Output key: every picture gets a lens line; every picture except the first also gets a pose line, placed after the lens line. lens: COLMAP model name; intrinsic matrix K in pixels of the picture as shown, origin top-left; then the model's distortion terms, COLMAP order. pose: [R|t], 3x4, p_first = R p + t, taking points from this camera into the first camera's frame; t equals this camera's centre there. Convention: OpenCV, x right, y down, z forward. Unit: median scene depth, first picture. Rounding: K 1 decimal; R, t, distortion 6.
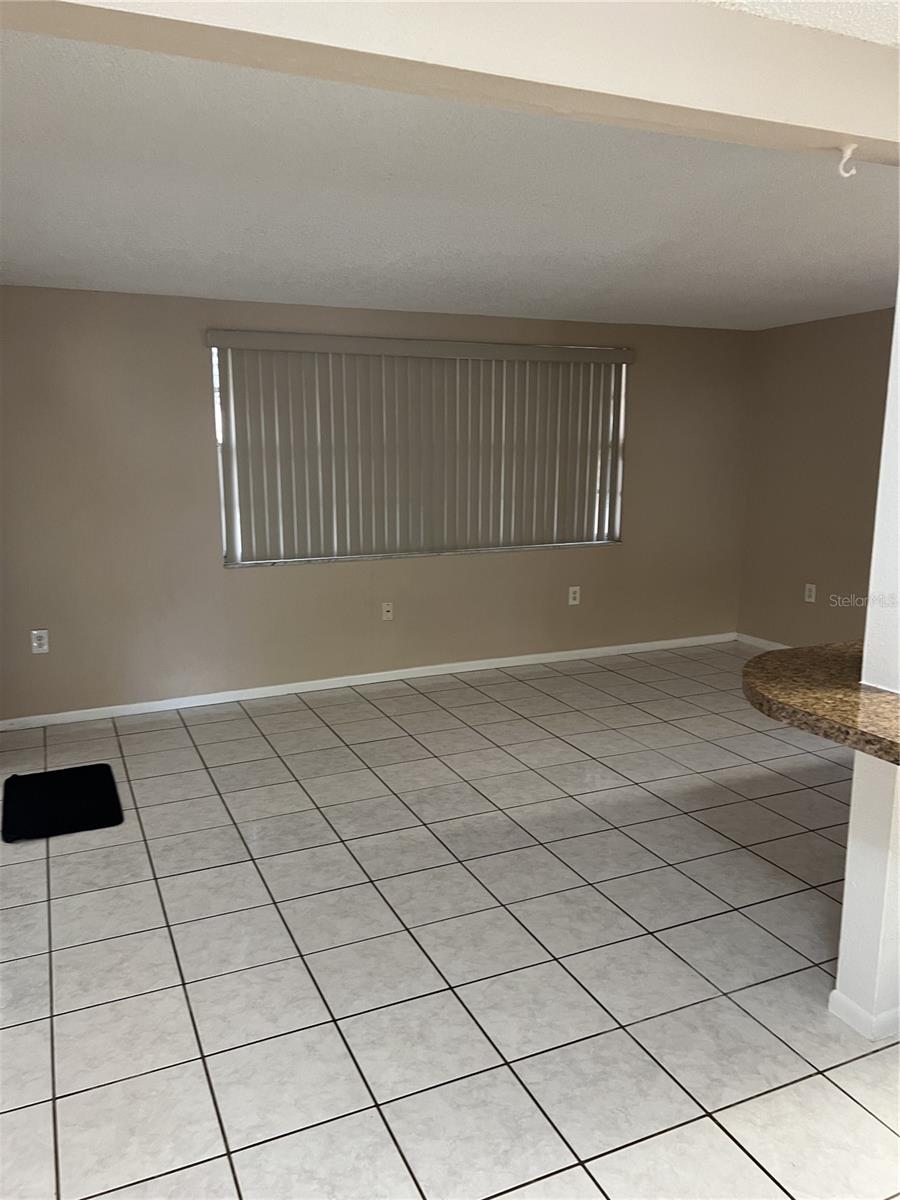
lens RADIAL K [[906.2, 0, 452.4], [0, 906.2, 614.6], [0, 0, 1]] dist [0.063111, -0.074590]
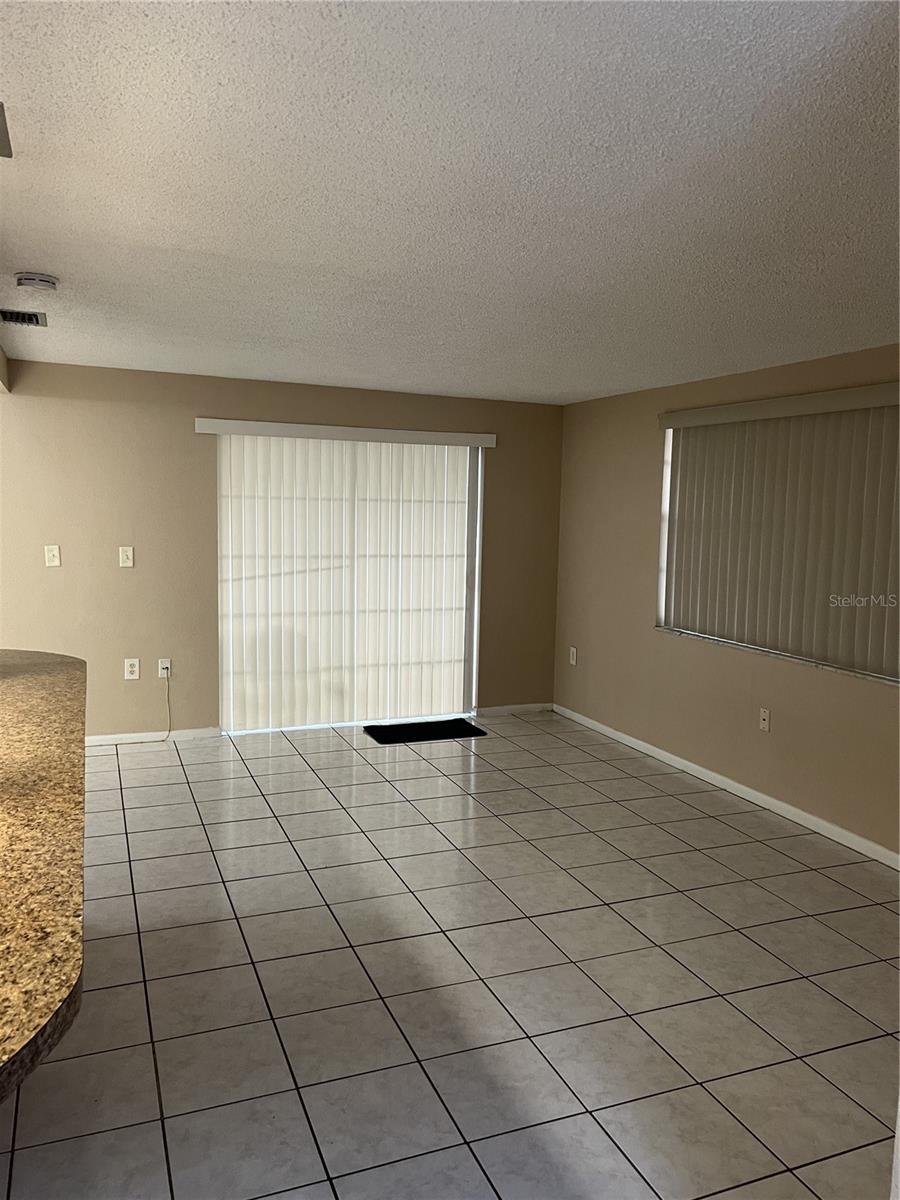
lens RADIAL K [[906.2, 0, 452.4], [0, 906.2, 614.6], [0, 0, 1]] dist [0.063111, -0.074590]
pose [[-0.049747, 0.127475, -0.990593, 1.127233], [-0.210699, 0.968161, 0.135169, -0.222451], [0.976284, 0.215441, -0.021304, 1.072205]]
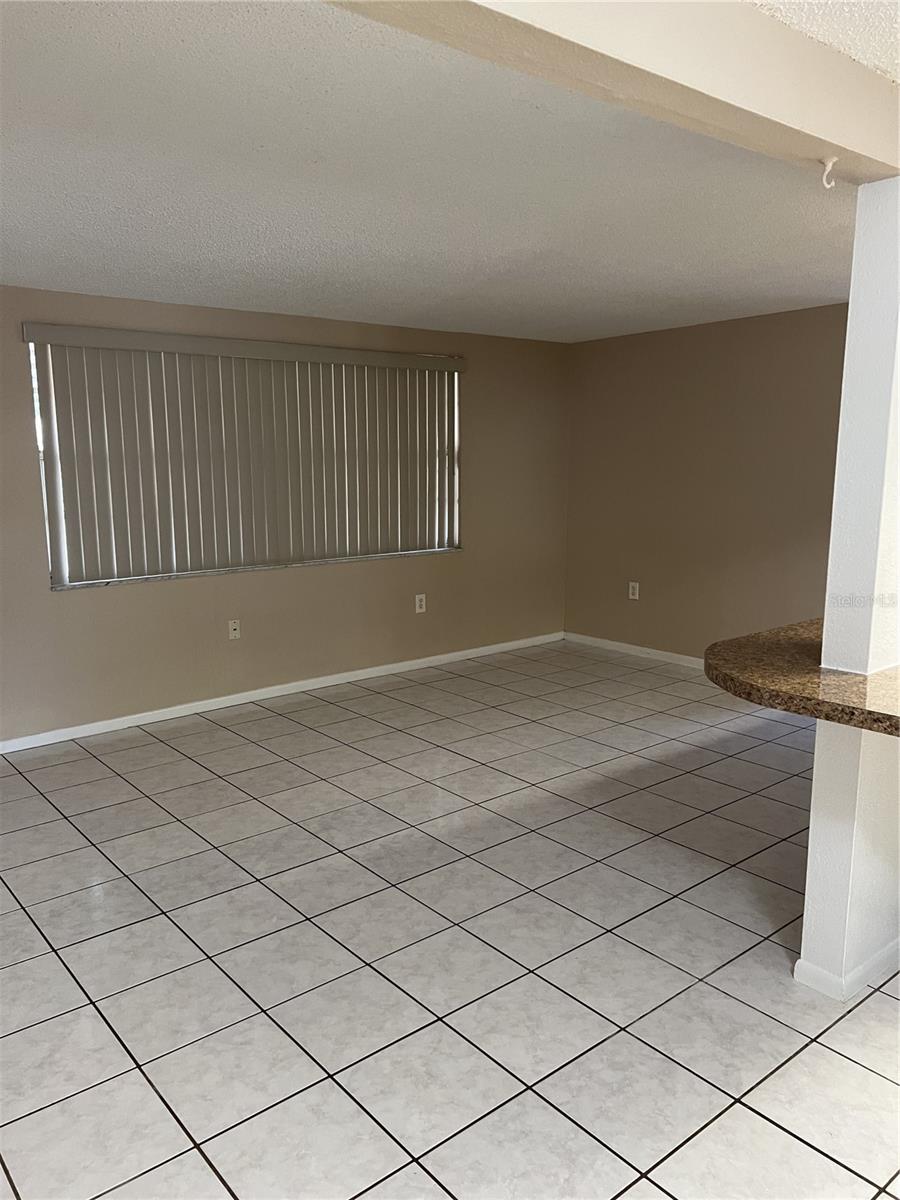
lens RADIAL K [[906.2, 0, 452.4], [0, 906.2, 614.6], [0, 0, 1]] dist [0.063111, -0.074590]
pose [[0.963688, -0.051135, 0.262090, -0.148968], [0.054561, 0.998494, -0.005805, -0.001910], [-0.261398, 0.019894, 0.965026, 0.052222]]
